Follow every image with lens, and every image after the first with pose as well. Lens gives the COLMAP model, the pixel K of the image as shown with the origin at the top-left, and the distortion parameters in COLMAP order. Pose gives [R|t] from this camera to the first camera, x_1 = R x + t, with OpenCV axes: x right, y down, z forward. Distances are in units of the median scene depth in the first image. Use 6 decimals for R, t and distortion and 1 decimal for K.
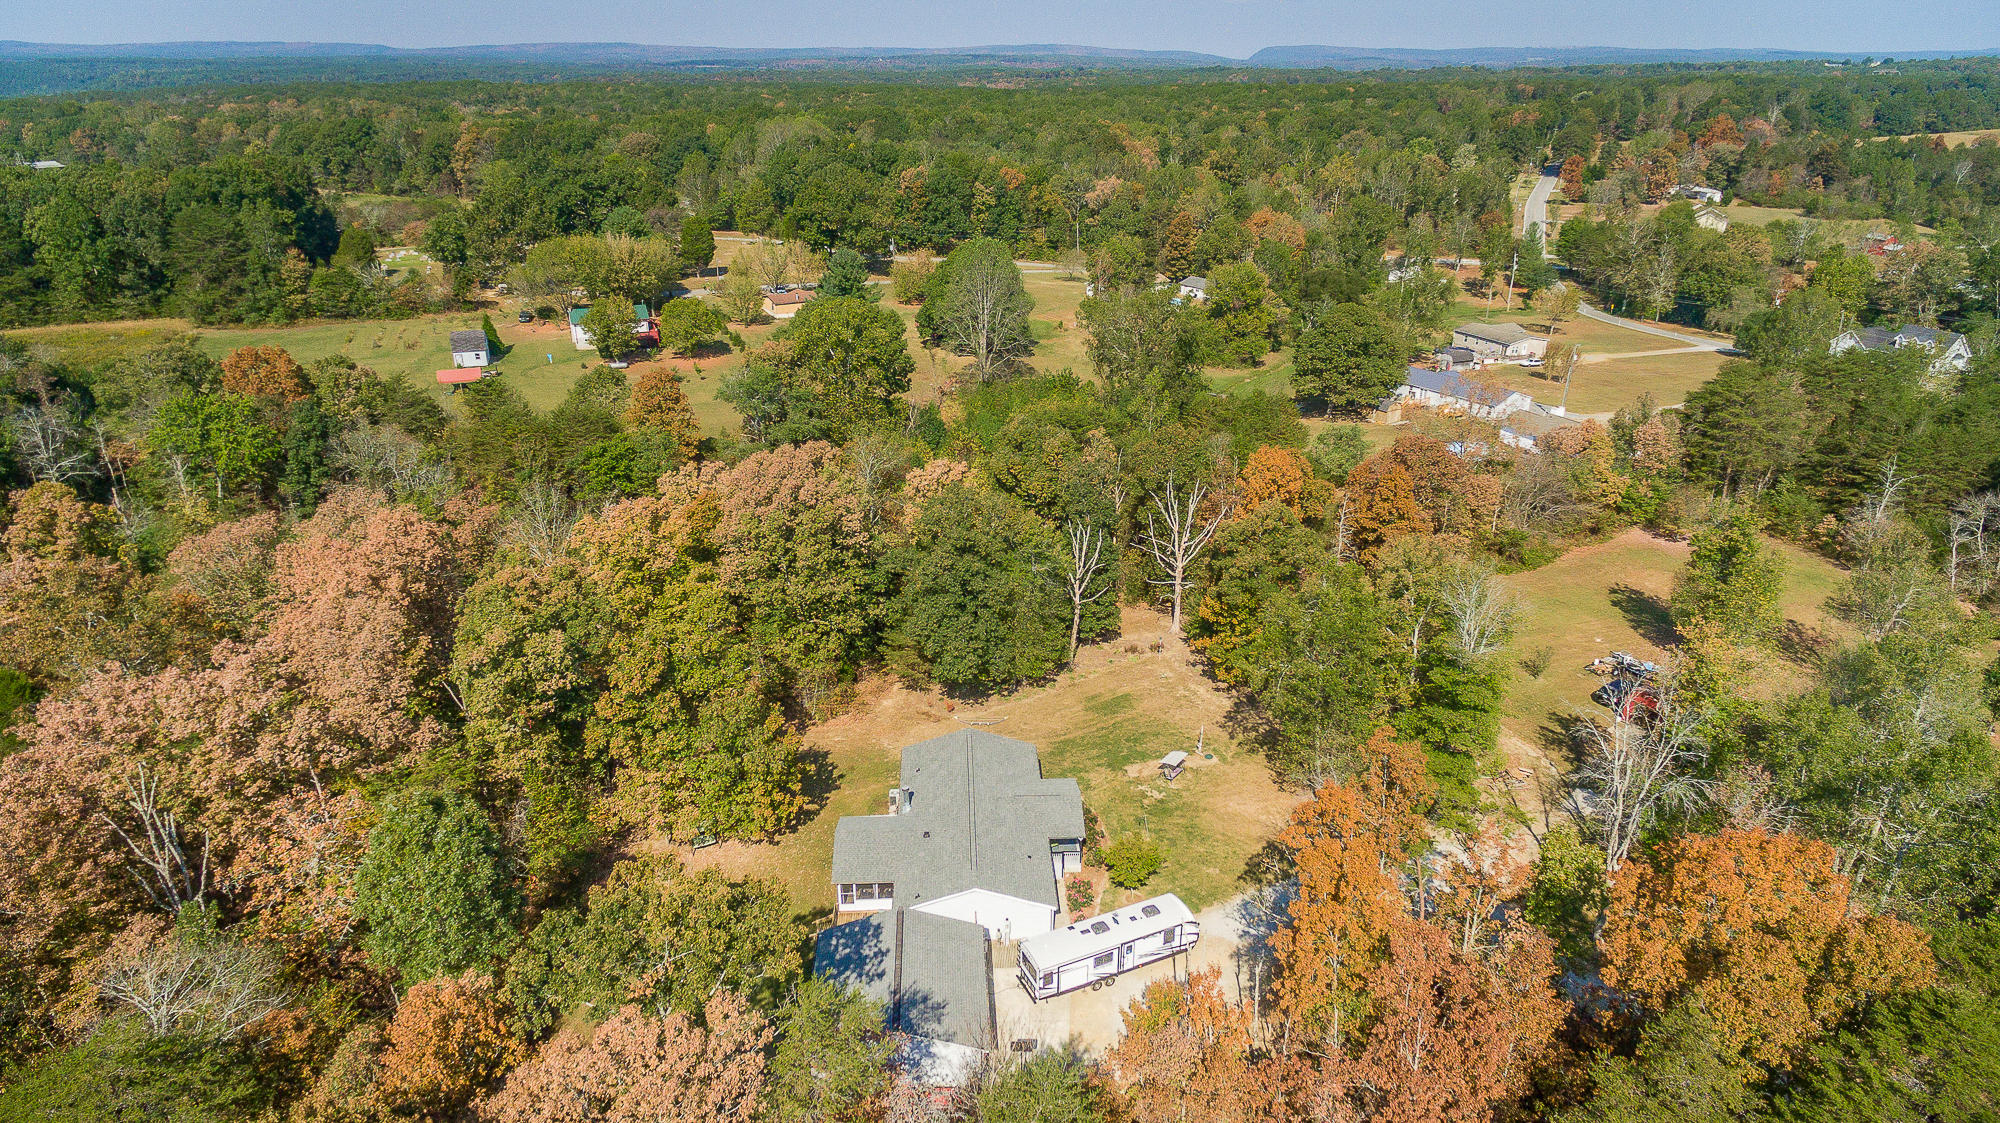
lens RADIAL K [[1158.4, 0, 998.9], [0, 1158.4, 555.6], [0, 0, 1]] dist [0.002854, -0.001366]
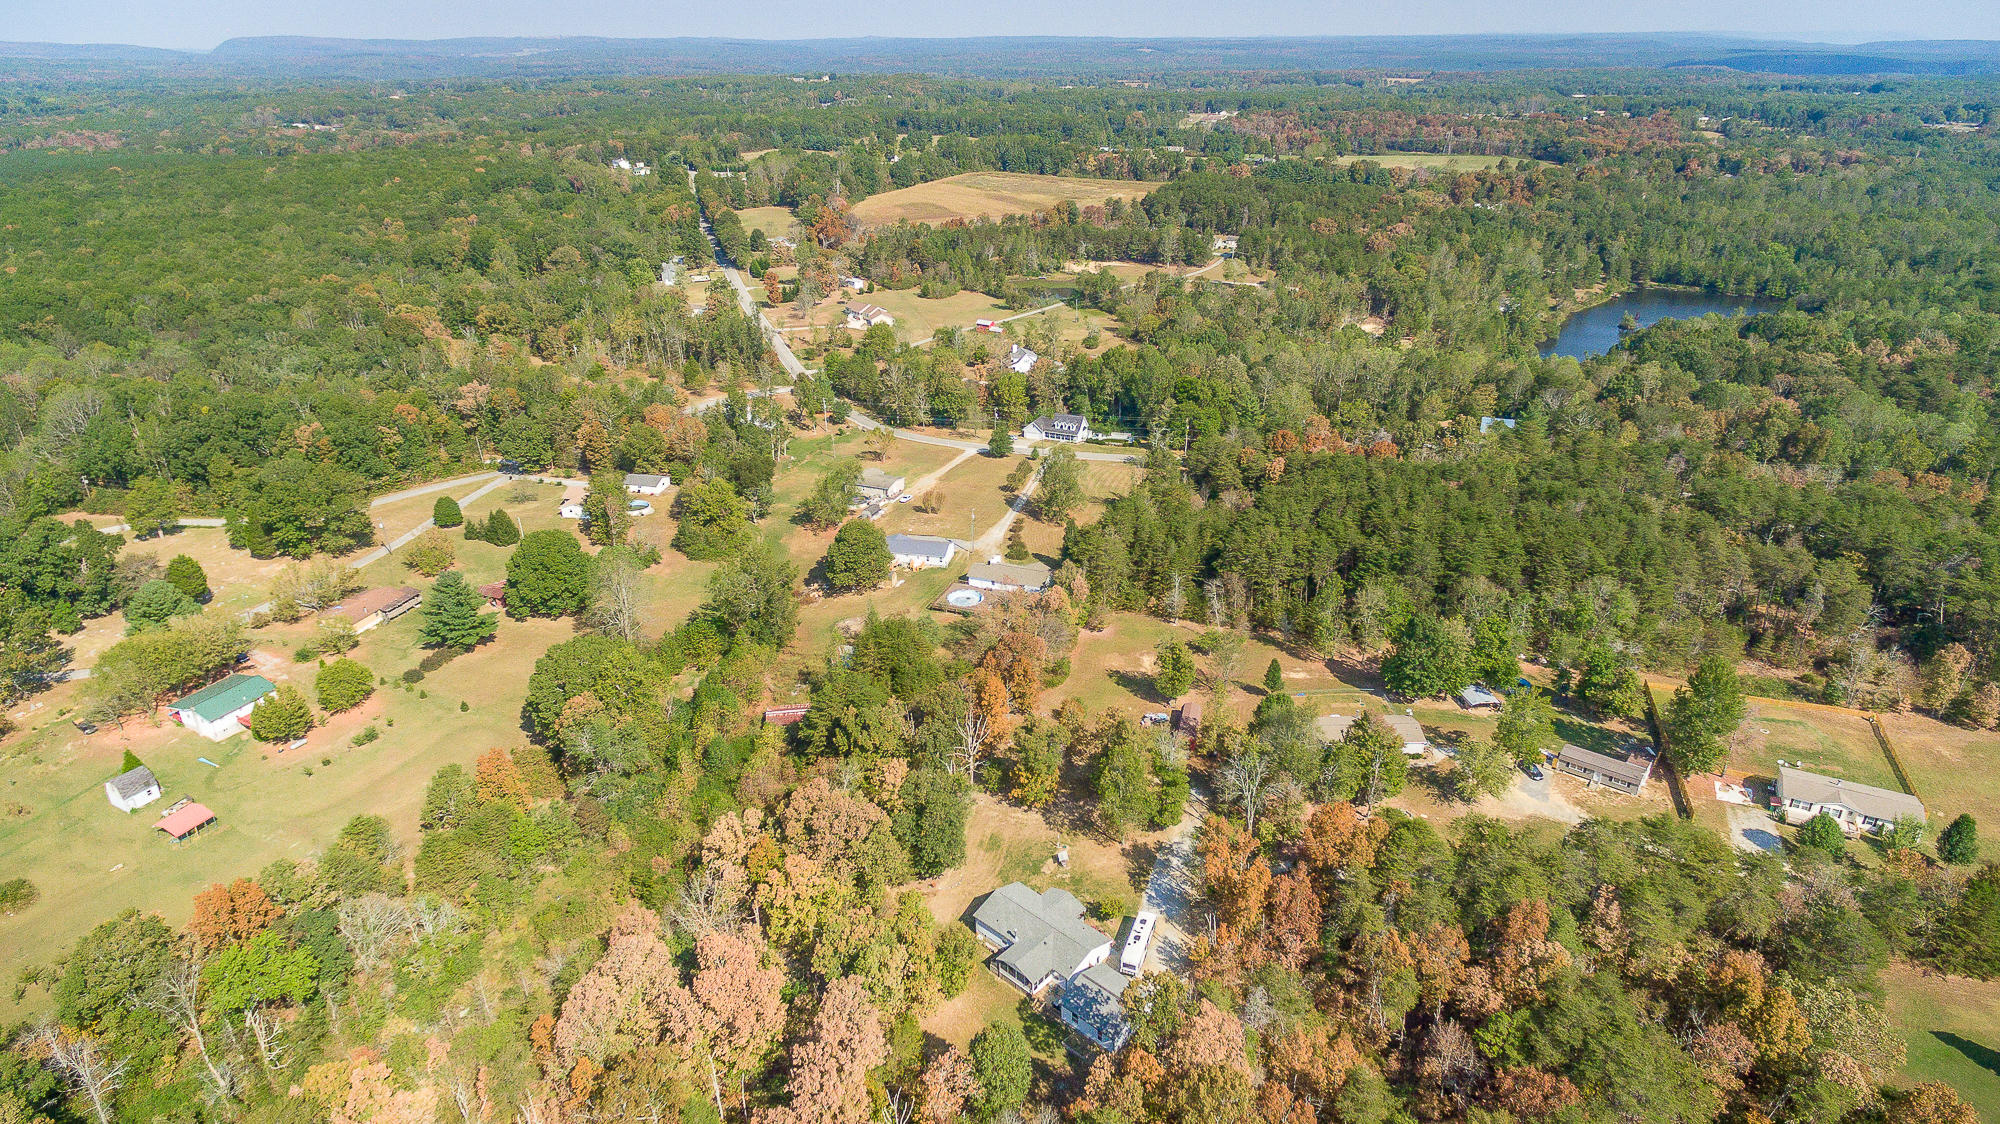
lens RADIAL K [[1114.2, 0, 1001.9], [0, 1114.2, 553.9], [0, 0, 1]] dist [-0.000974, -0.000607]
pose [[0.716871, -0.293016, 0.632643, -0.614565], [0.279816, 0.952029, 0.123873, -0.369666], [-0.638591, 0.088223, 0.764472, -0.309534]]
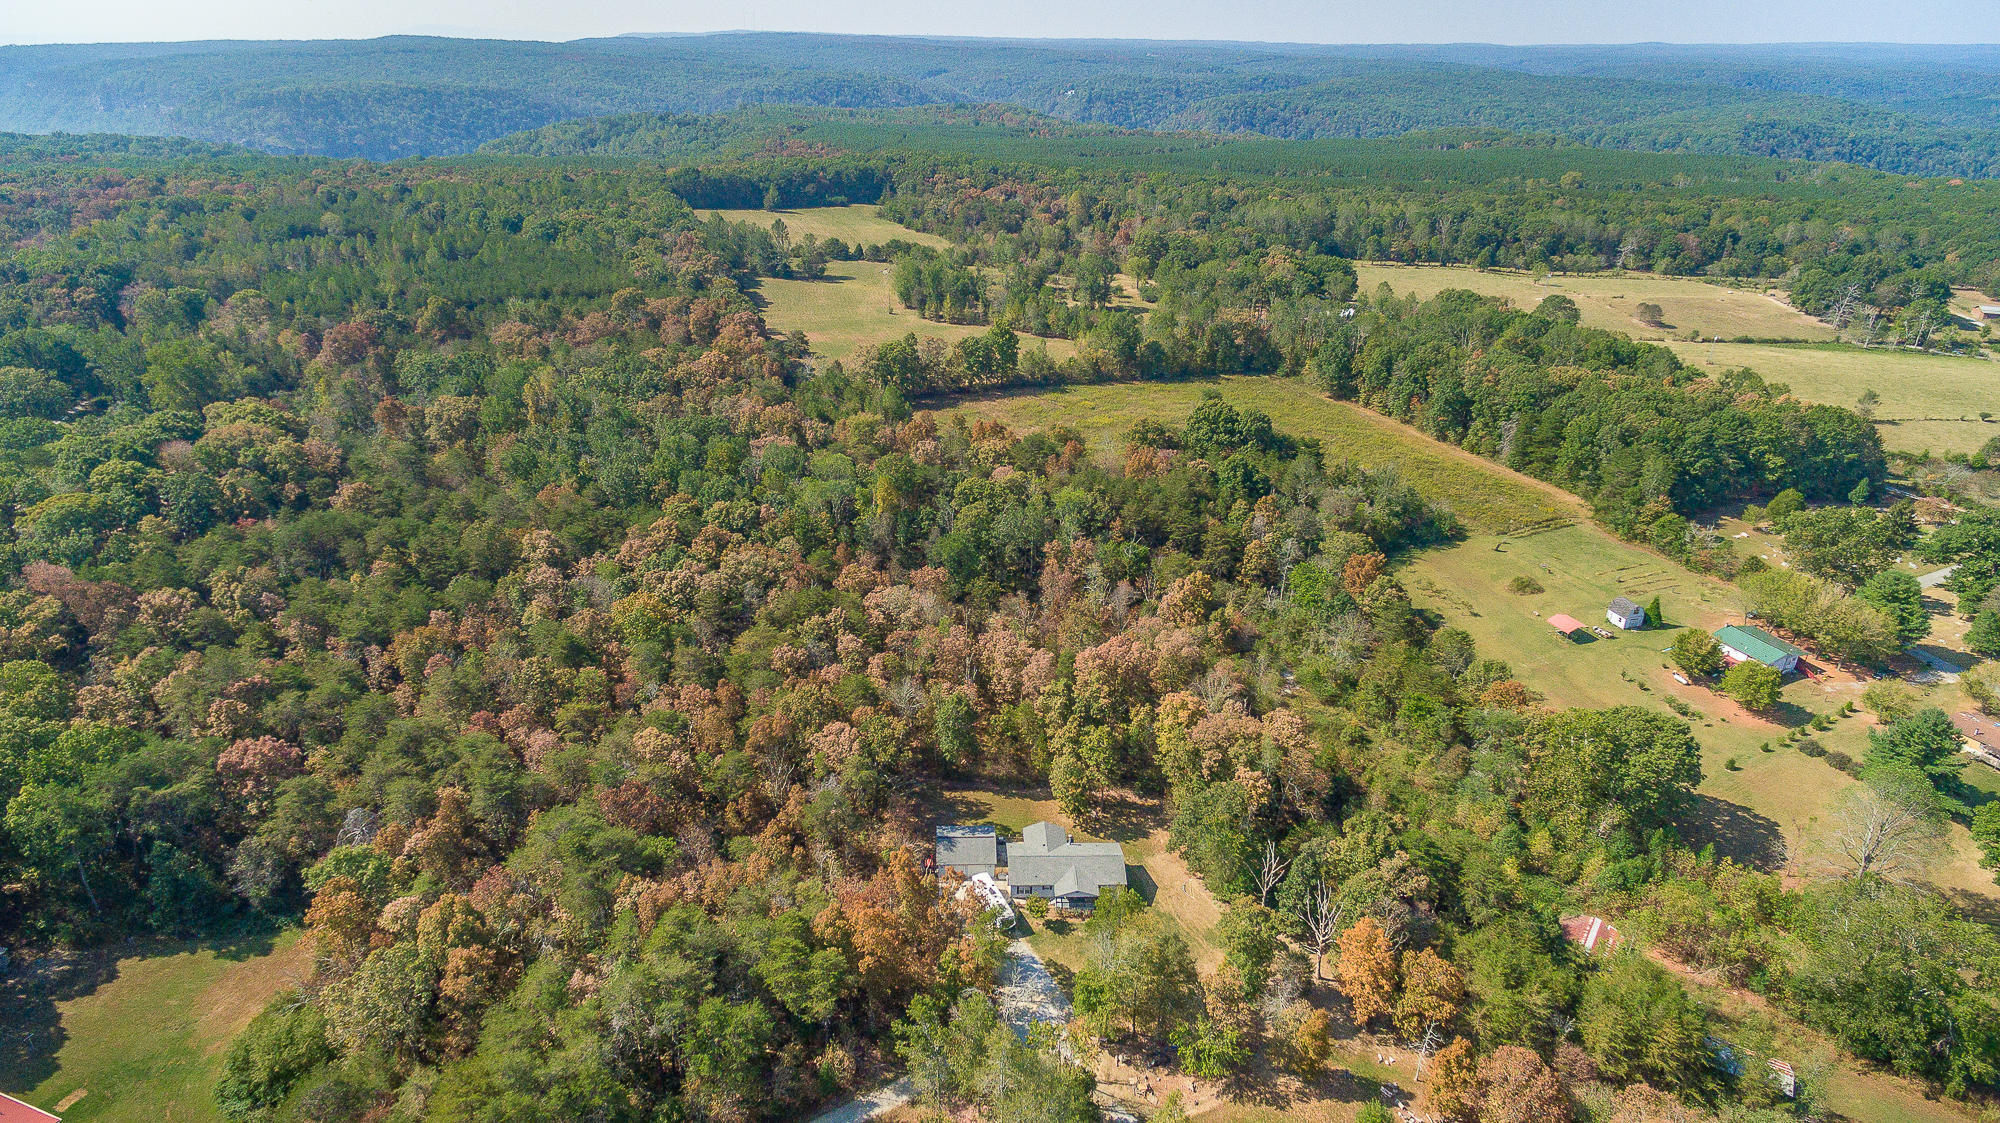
lens RADIAL K [[1114.2, 0, 1000.3], [0, 1114.2, 558.2], [0, 0, 1]] dist [-0.000974, -0.000607]
pose [[-0.018622, 0.414531, -0.909845, 0.925904], [-0.402437, 0.829924, 0.386355, -0.576552], [0.915258, 0.373350, 0.151368, 0.158400]]
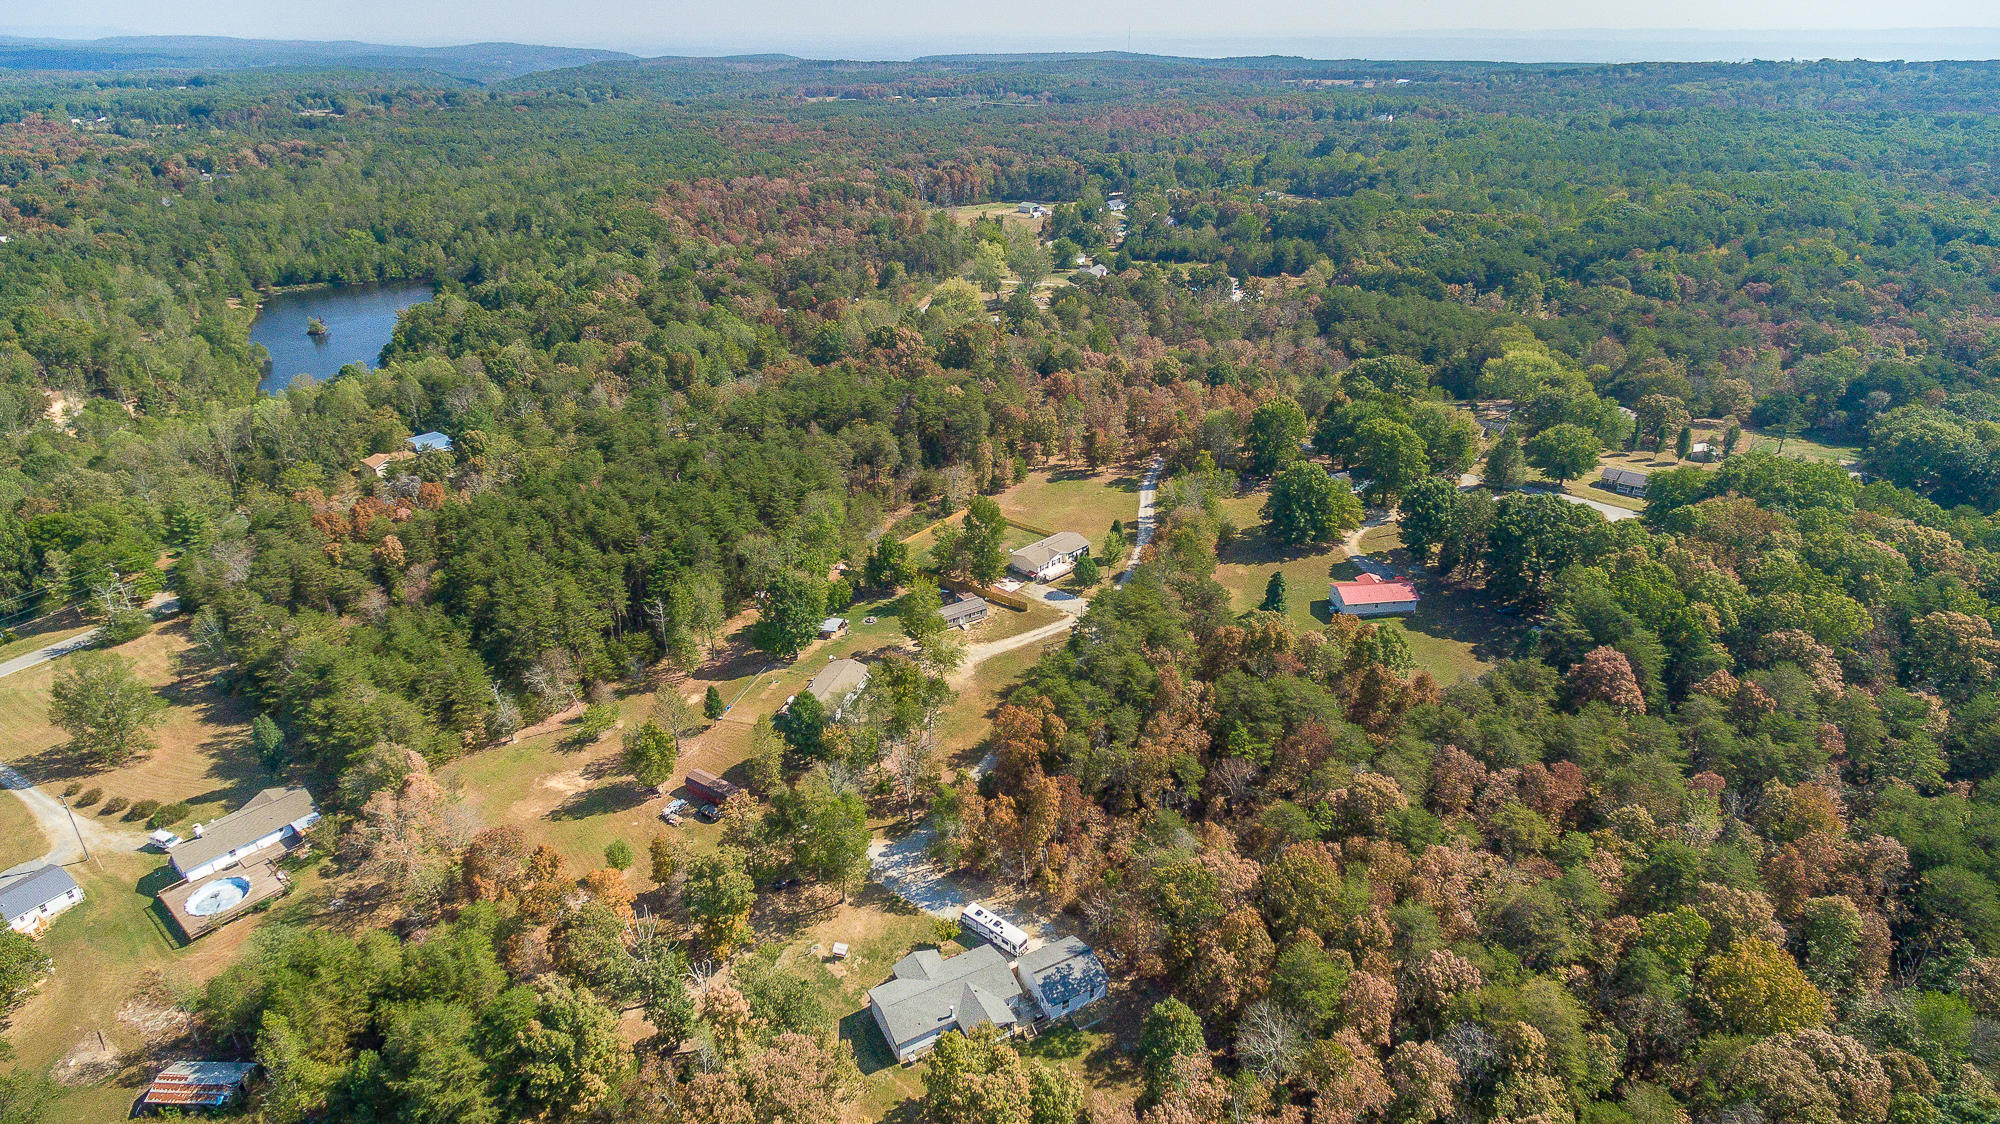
lens RADIAL K [[1114.2, 0, 997.8], [0, 1114.2, 549.1], [0, 0, 1]] dist [-0.000974, -0.000607]
pose [[-0.433906, -0.376426, 0.818553, -0.698784], [0.351610, 0.765743, 0.538524, -0.704592], [-0.829516, 0.521480, -0.199905, 0.473539]]
